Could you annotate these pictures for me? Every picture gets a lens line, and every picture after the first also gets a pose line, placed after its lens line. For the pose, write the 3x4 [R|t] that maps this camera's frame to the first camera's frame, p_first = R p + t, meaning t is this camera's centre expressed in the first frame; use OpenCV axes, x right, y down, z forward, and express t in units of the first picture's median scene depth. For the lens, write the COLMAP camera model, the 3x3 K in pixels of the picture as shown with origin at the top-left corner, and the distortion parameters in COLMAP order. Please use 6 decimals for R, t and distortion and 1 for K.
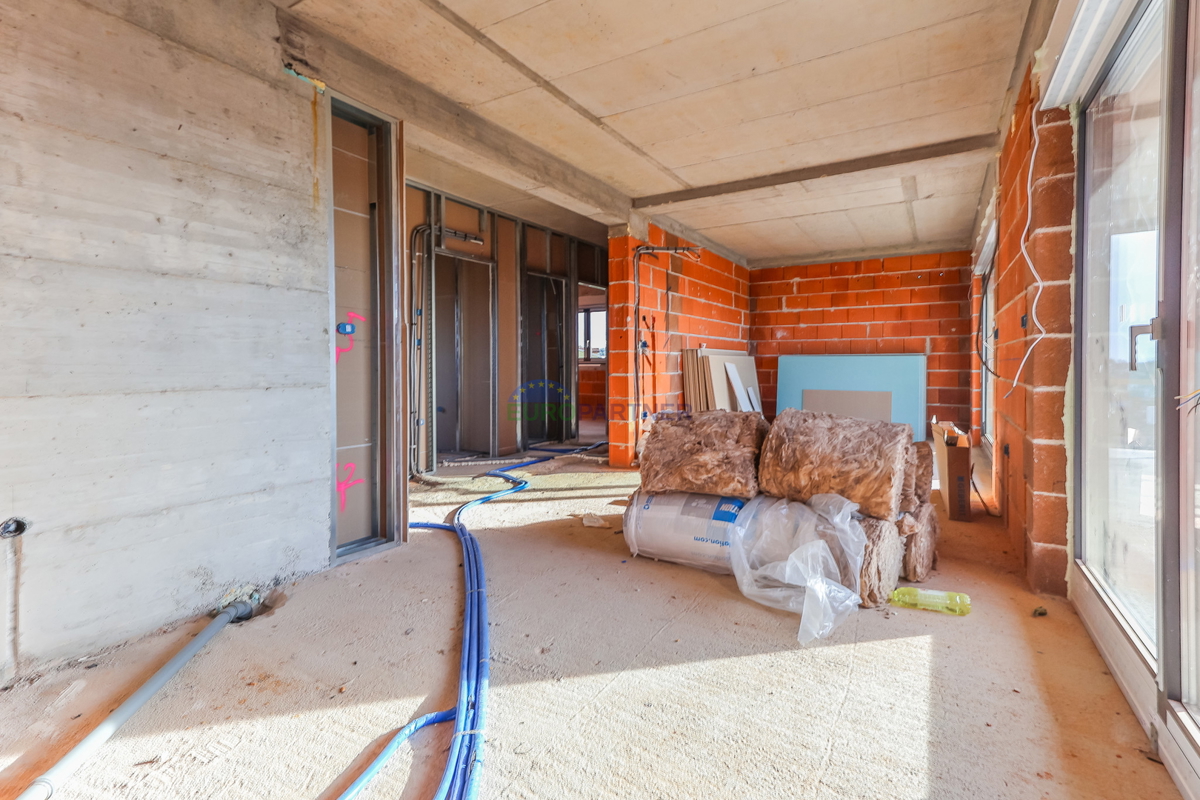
lens RADIAL K [[556.1, 0, 601.0], [0, 556.1, 373.0], [0, 0, 1]] dist [0.021531, 0.000279]
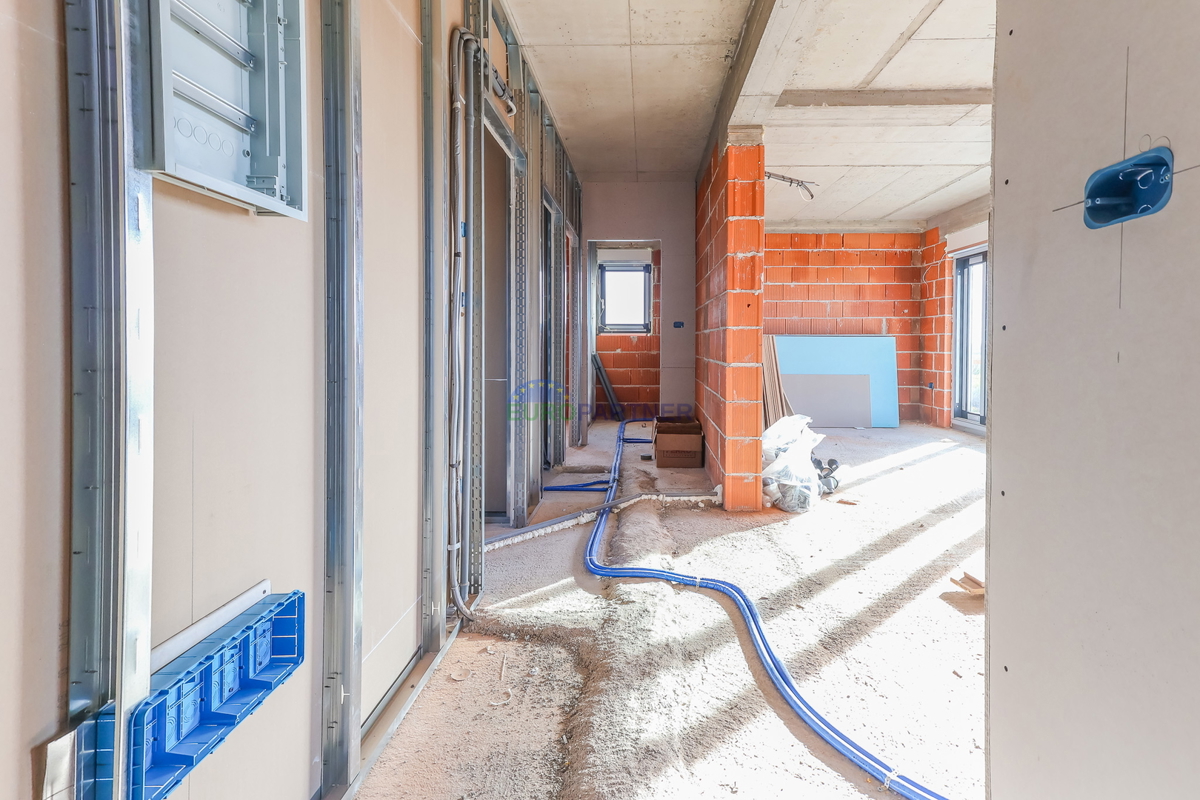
lens RADIAL K [[555.1, 0, 634.8], [0, 555.1, 347.4], [0, 0, 1]] dist [0.026020, 0.000049]
pose [[0.863152, -0.000923, 0.504944, -0.600435], [0.002849, 0.999991, -0.003042, -0.022415], [-0.504937, 0.004065, 0.863147, 0.790132]]
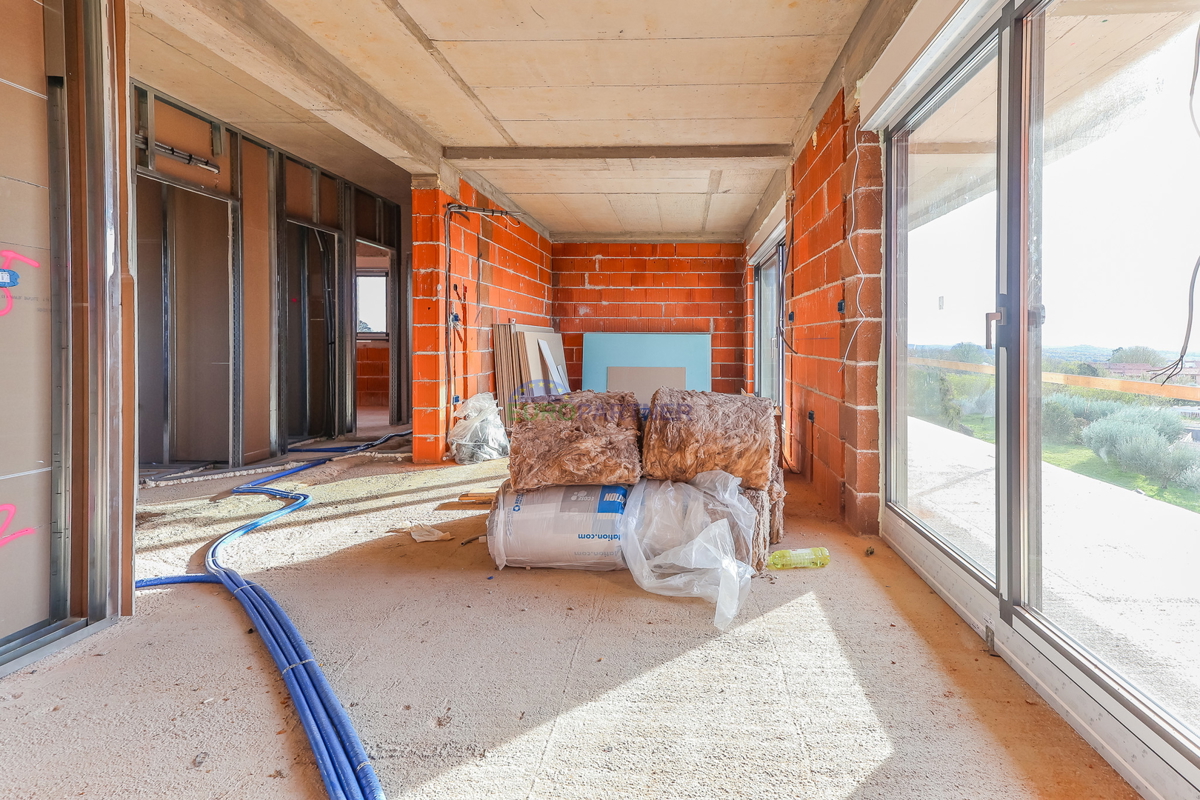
lens RADIAL K [[577.6, 0, 665.1], [0, 577.6, 347.2], [0, 0, 1]] dist [0.016592, 0.000711]
pose [[0.871772, 0.000473, 0.489911, -0.124666], [0.002025, 0.999988, -0.004570, -0.001290], [-0.489907, 0.004976, 0.871761, 0.092825]]
